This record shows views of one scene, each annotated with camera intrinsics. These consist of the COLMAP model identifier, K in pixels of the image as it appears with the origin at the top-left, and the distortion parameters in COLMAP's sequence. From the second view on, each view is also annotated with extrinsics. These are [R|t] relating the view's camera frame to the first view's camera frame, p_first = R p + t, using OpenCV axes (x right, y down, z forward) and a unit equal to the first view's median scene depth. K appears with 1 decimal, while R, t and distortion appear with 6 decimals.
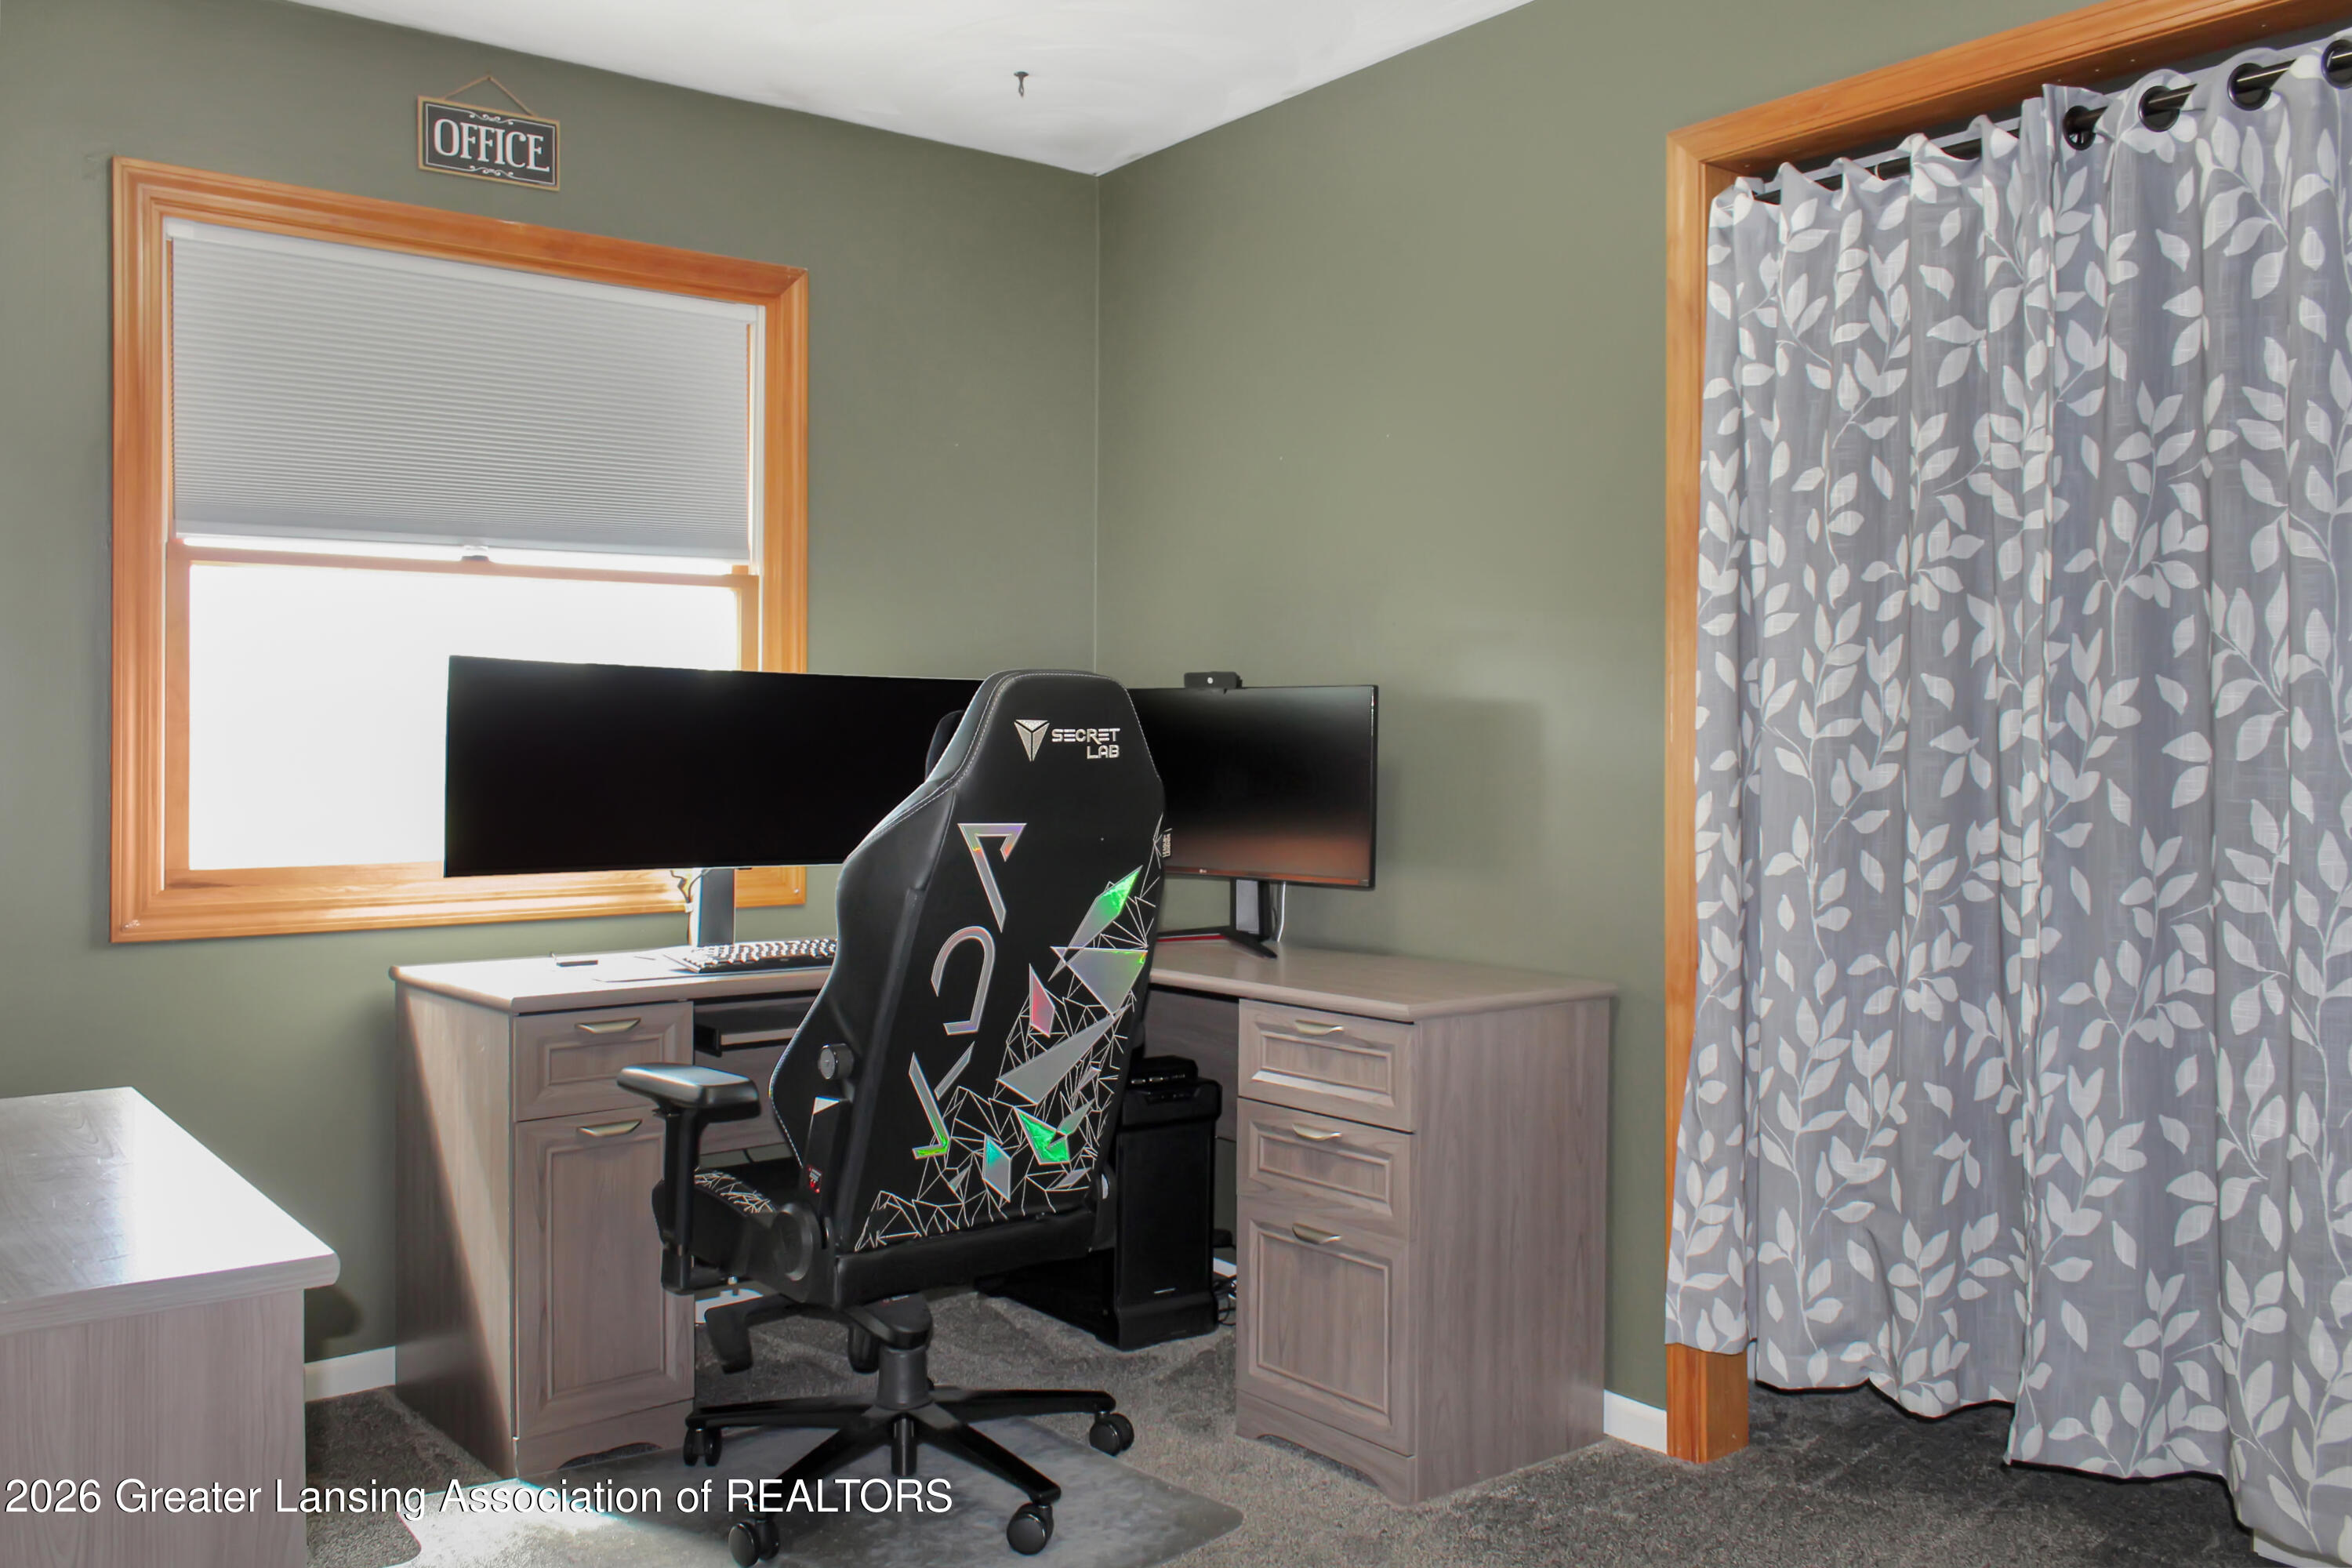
lens RADIAL K [[1944.1, 0, 1174.8], [0, 1944.1, 768.6], [0, 0, 1]] dist [0.019036, -0.022014]
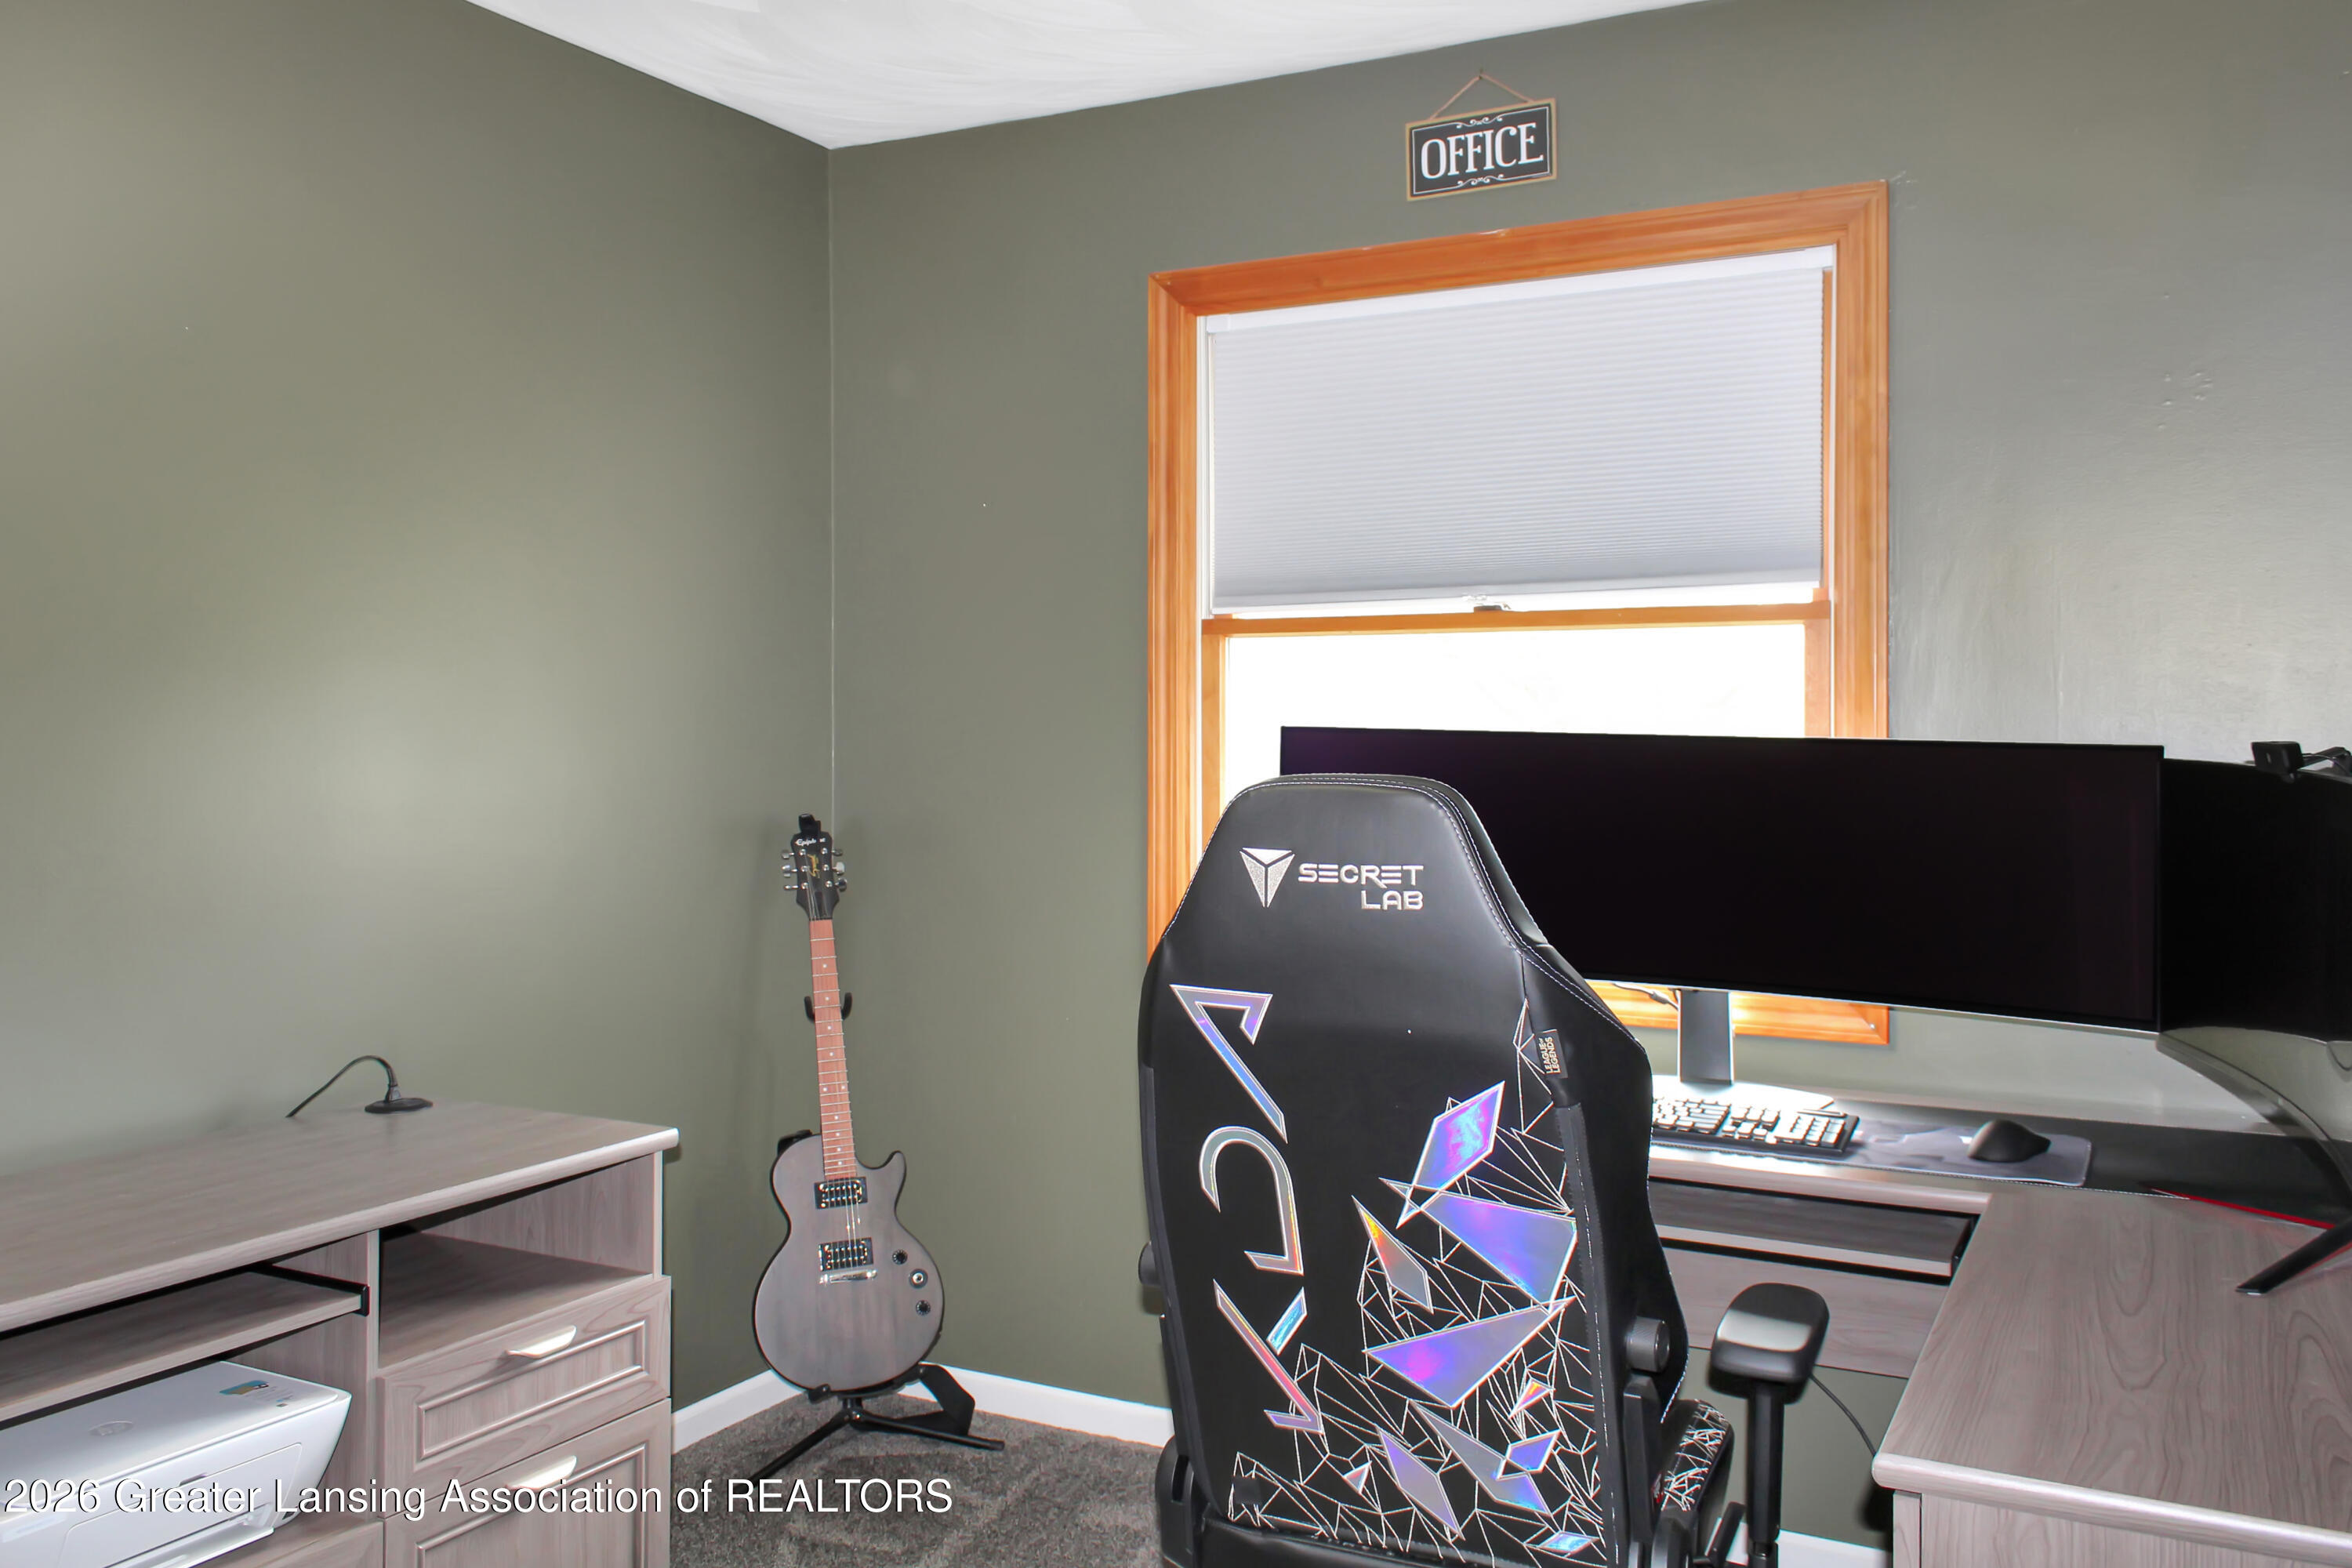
lens RADIAL K [[1944.1, 0, 1146.7], [0, 1944.1, 703.3], [0, 0, 1]] dist [0.019036, -0.022014]
pose [[0.392968, -0.008026, -0.919517, 0.523754], [-0.012227, 0.999828, -0.013953, -0.063410], [0.919471, 0.016726, 0.392803, 0.643172]]
